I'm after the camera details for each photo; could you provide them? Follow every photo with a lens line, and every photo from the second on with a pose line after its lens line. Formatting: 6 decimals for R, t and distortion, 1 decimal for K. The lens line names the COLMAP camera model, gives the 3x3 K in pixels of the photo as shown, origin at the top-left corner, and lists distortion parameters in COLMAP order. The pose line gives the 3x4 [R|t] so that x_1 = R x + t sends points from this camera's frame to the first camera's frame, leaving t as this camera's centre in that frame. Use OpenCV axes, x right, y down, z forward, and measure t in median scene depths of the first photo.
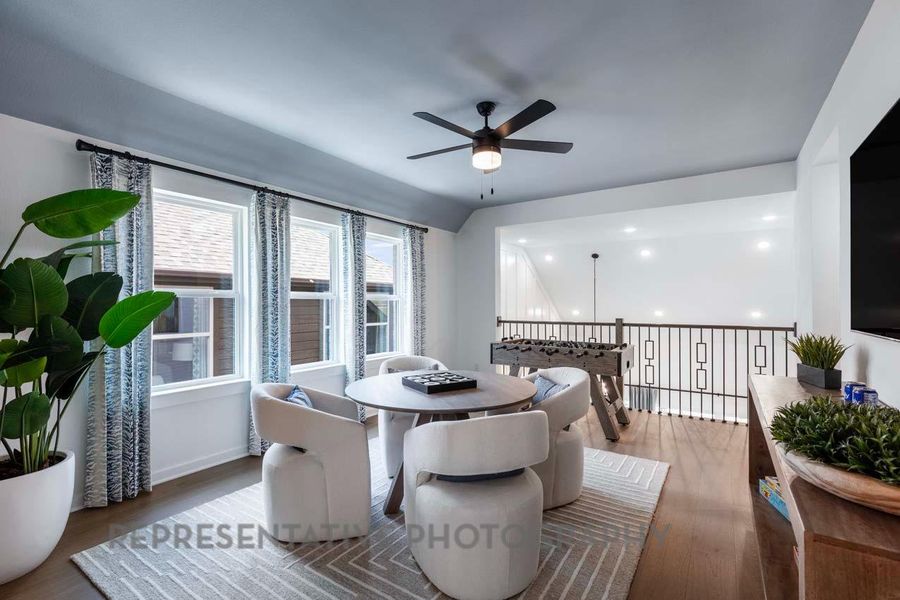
lens RADIAL K [[407.8, 0, 453.9], [0, 407.8, 304.3], [0, 0, 1]] dist [0.016448, -0.000331]
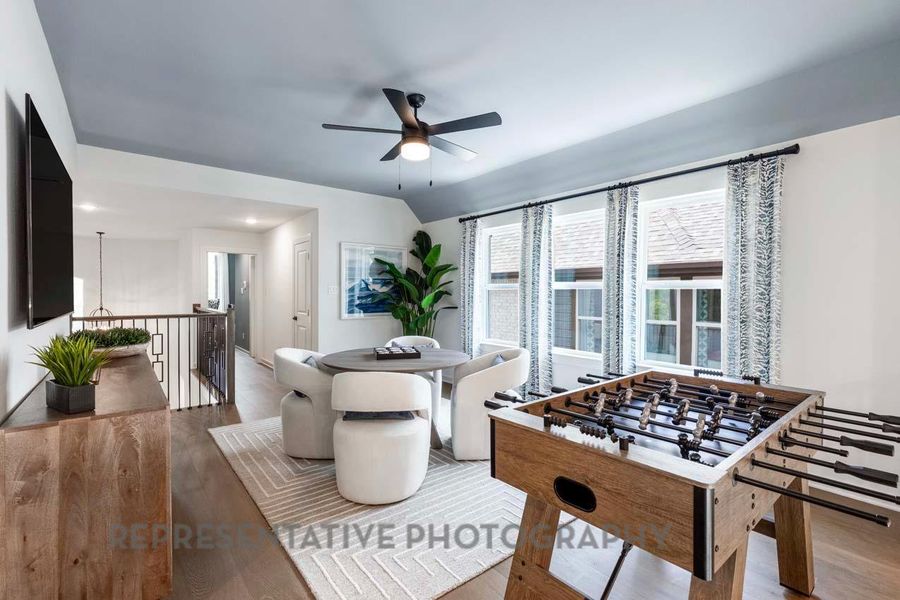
lens RADIAL K [[407.8, 0, 453.9], [0, 407.8, 304.3], [0, 0, 1]] dist [0.016448, -0.000331]
pose [[-0.313352, 0.029223, -0.949187, 0.785695], [-0.010051, 0.999368, 0.034085, -0.005235], [0.949584, 0.020221, -0.312860, 1.086418]]
